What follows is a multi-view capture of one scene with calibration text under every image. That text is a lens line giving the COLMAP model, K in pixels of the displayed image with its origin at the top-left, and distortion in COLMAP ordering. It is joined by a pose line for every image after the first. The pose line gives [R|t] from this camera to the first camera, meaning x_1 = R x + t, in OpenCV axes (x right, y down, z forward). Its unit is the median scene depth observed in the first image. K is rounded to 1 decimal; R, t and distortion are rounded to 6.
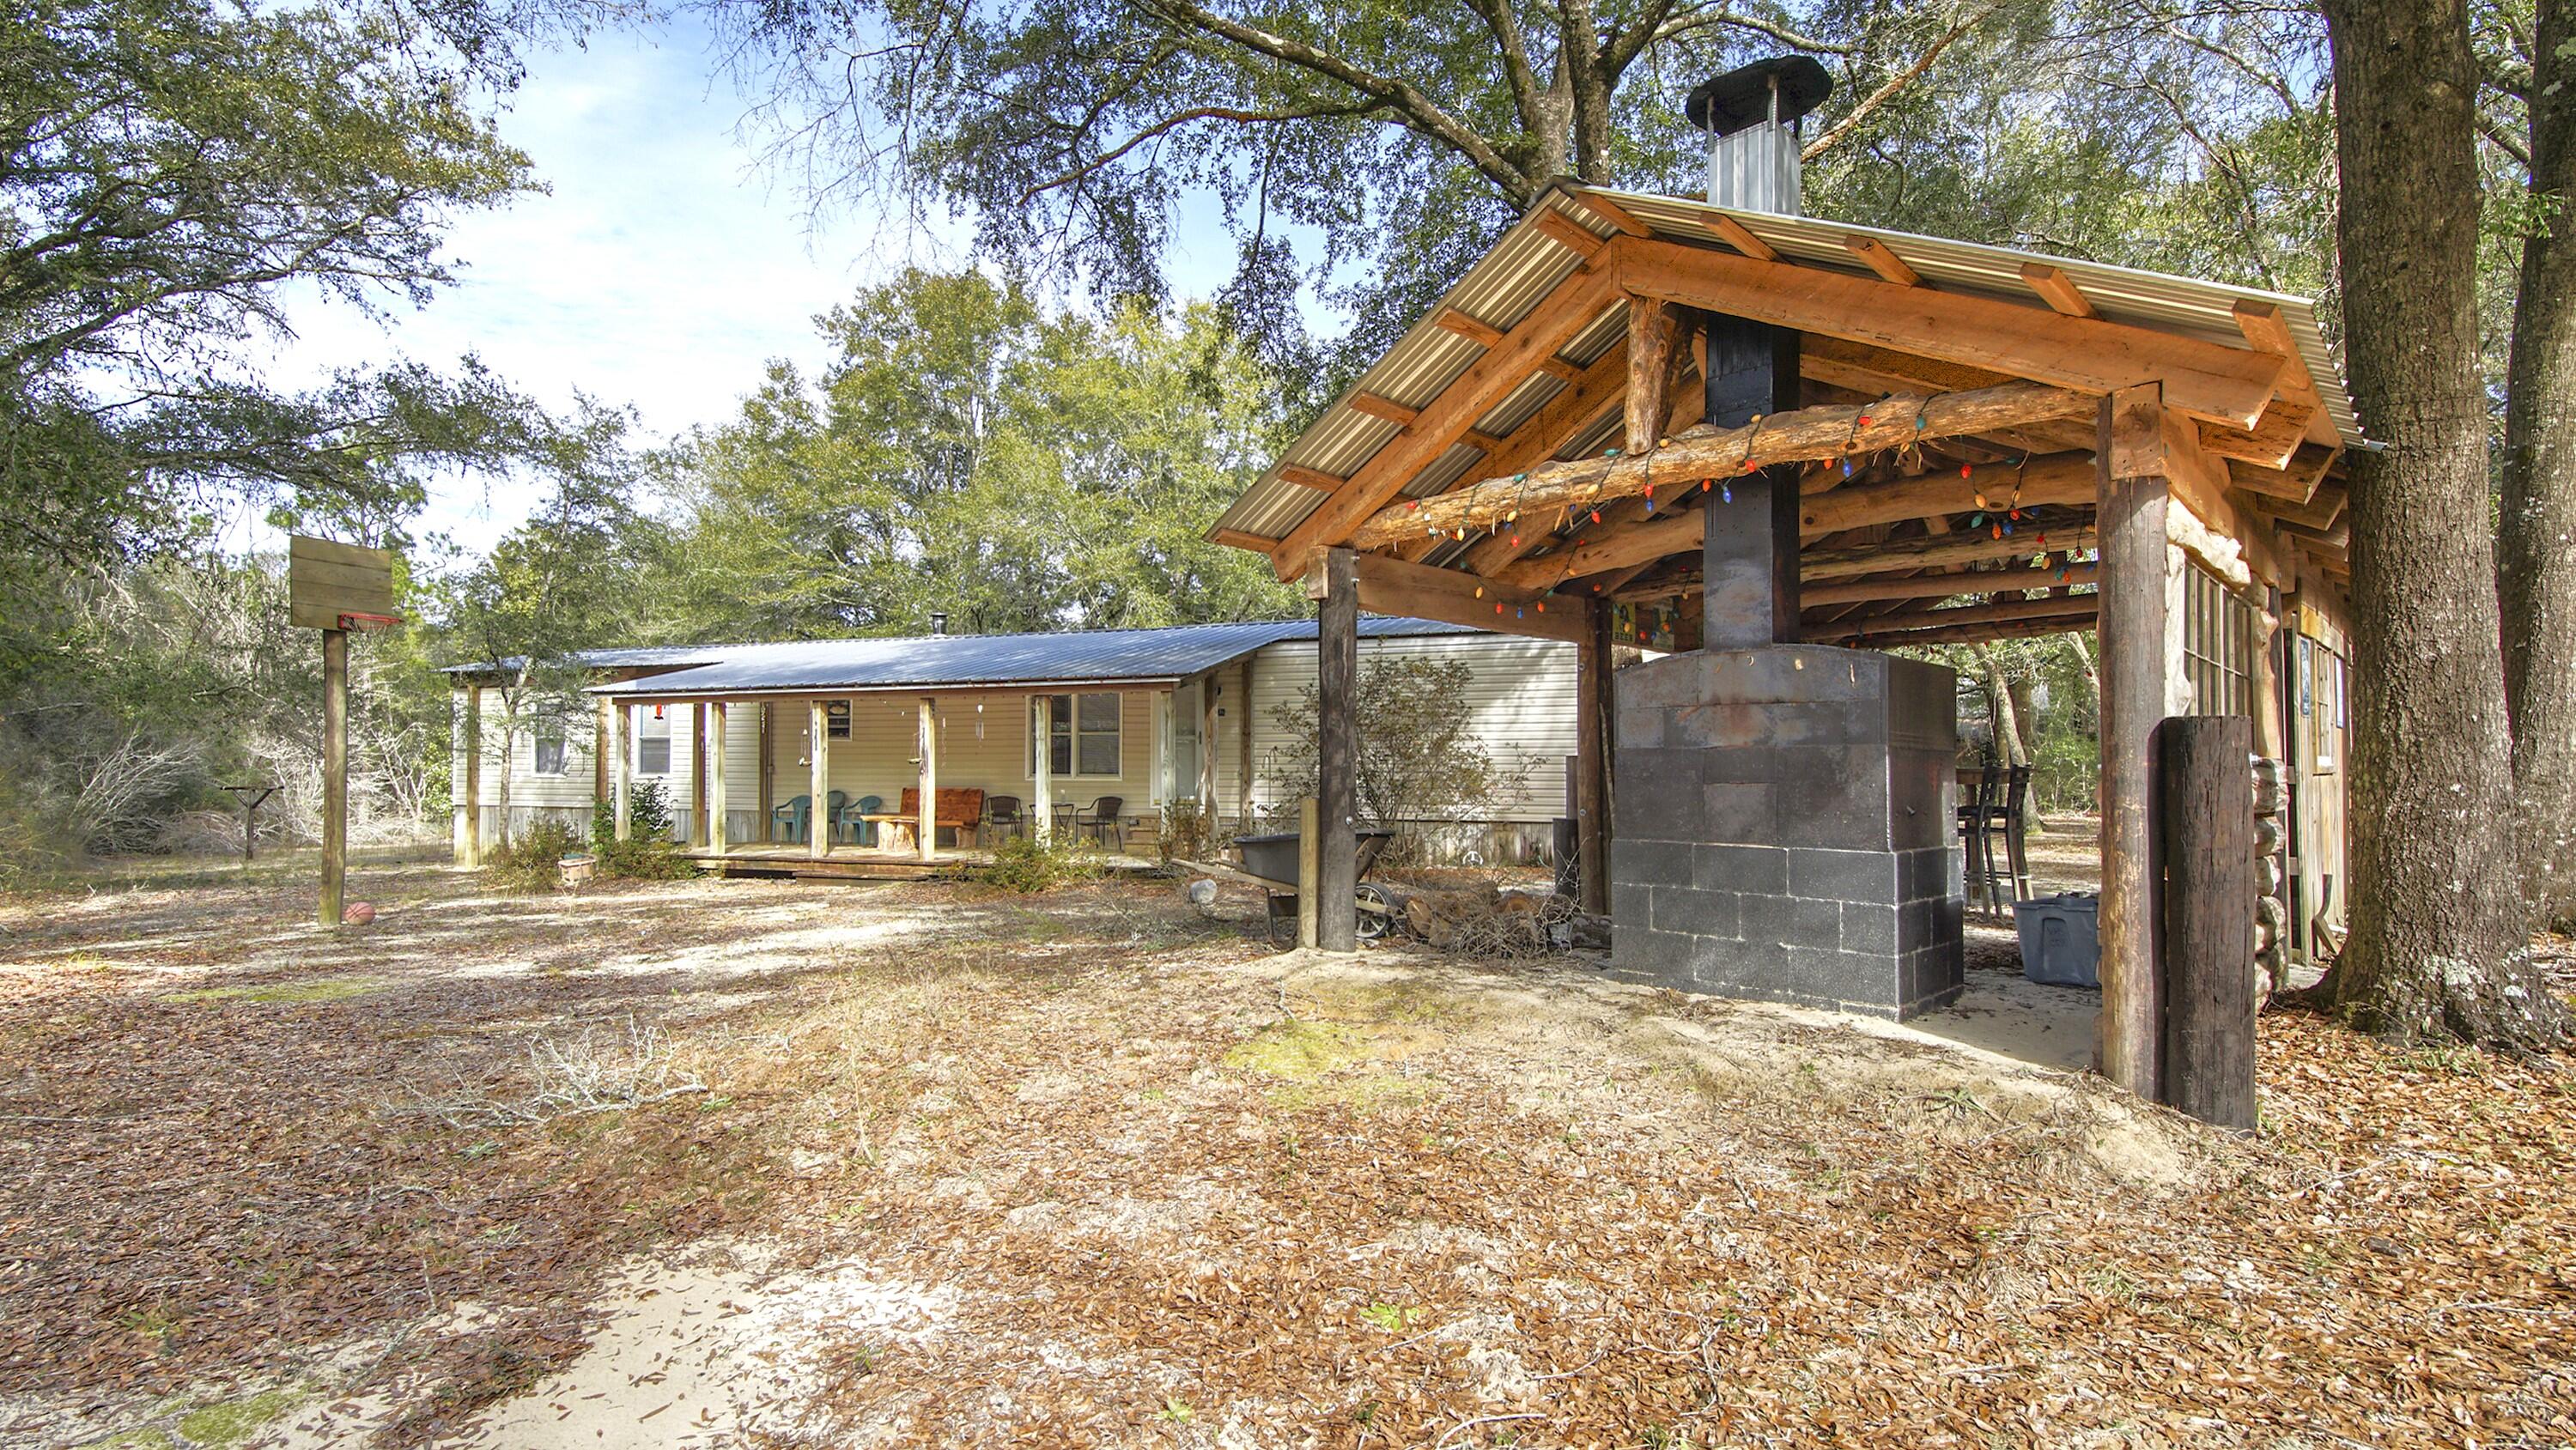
lens RADIAL K [[1178.5, 0, 1287.1], [0, 1178.5, 787.2], [0, 0, 1]] dist [0.021685, -0.009511]
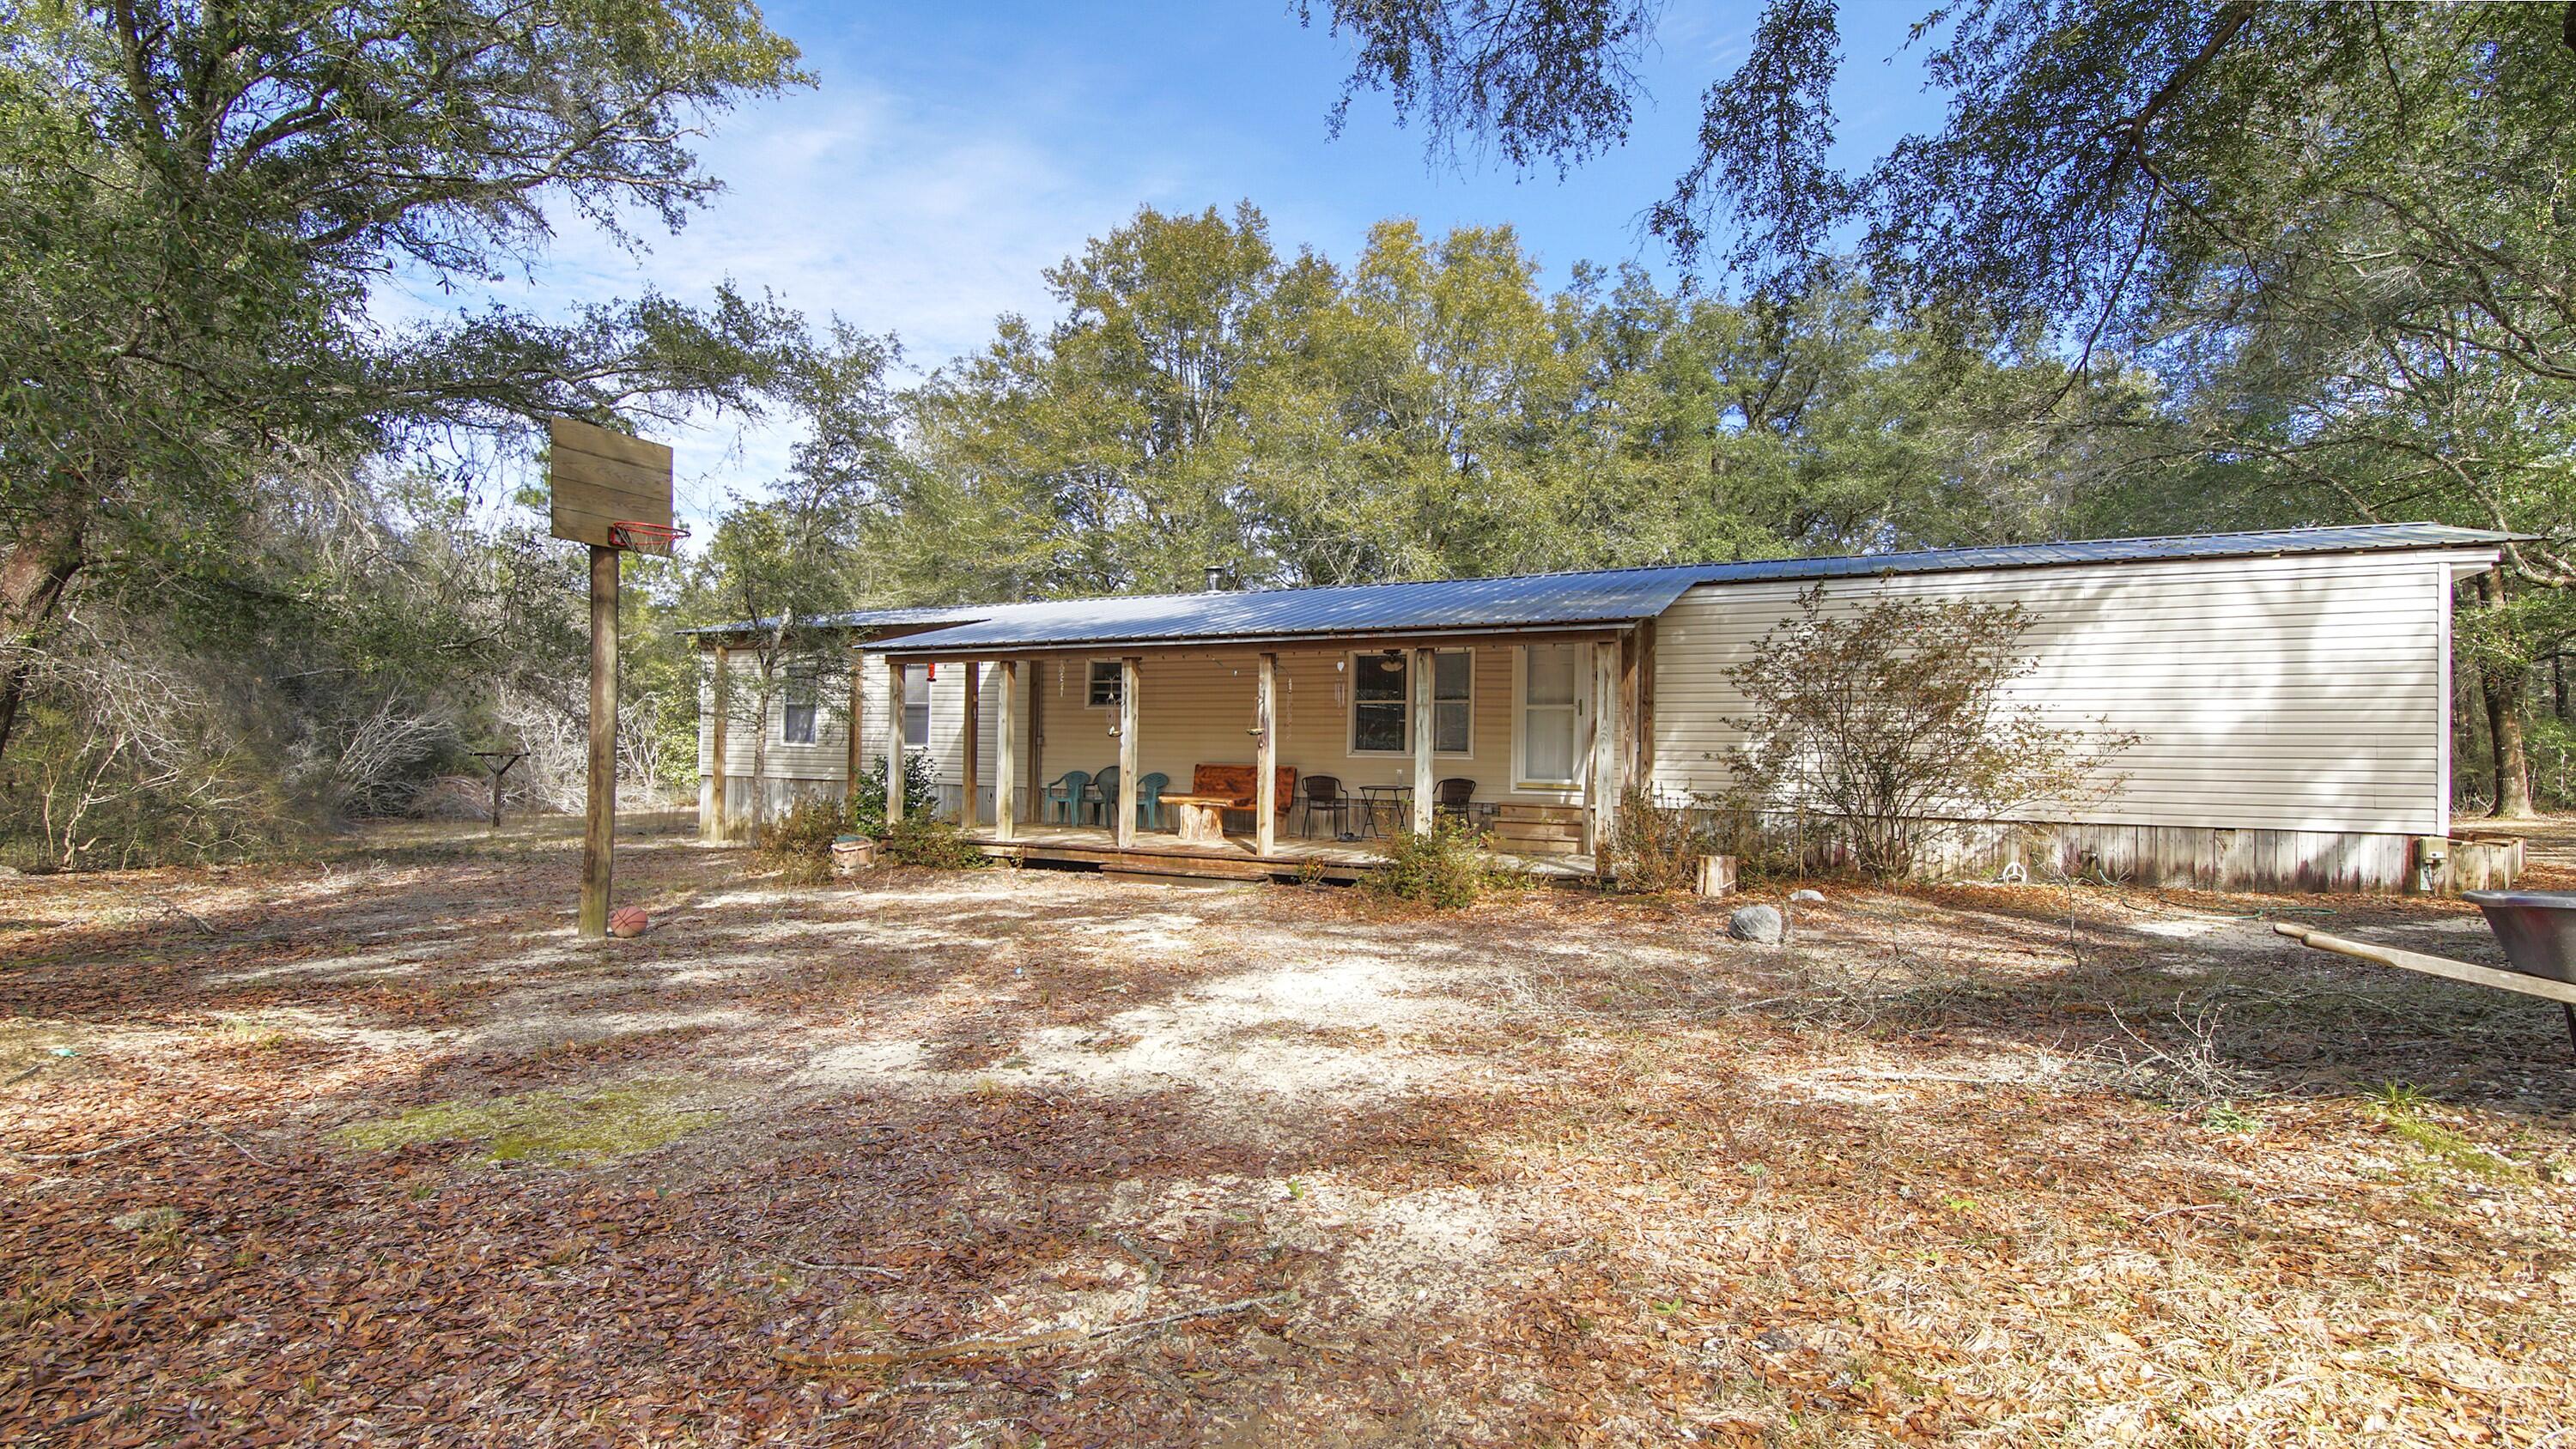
lens RADIAL K [[1133.1, 0, 1288.2], [0, 1133.1, 766.3], [0, 0, 1]] dist [0.033221, 0.000061]
pose [[0.993323, 0.014902, -0.114402, -0.153433], [-0.014913, 0.999889, 0.000761, 0.000396], [0.114401, 0.000950, 0.993434, 0.176337]]
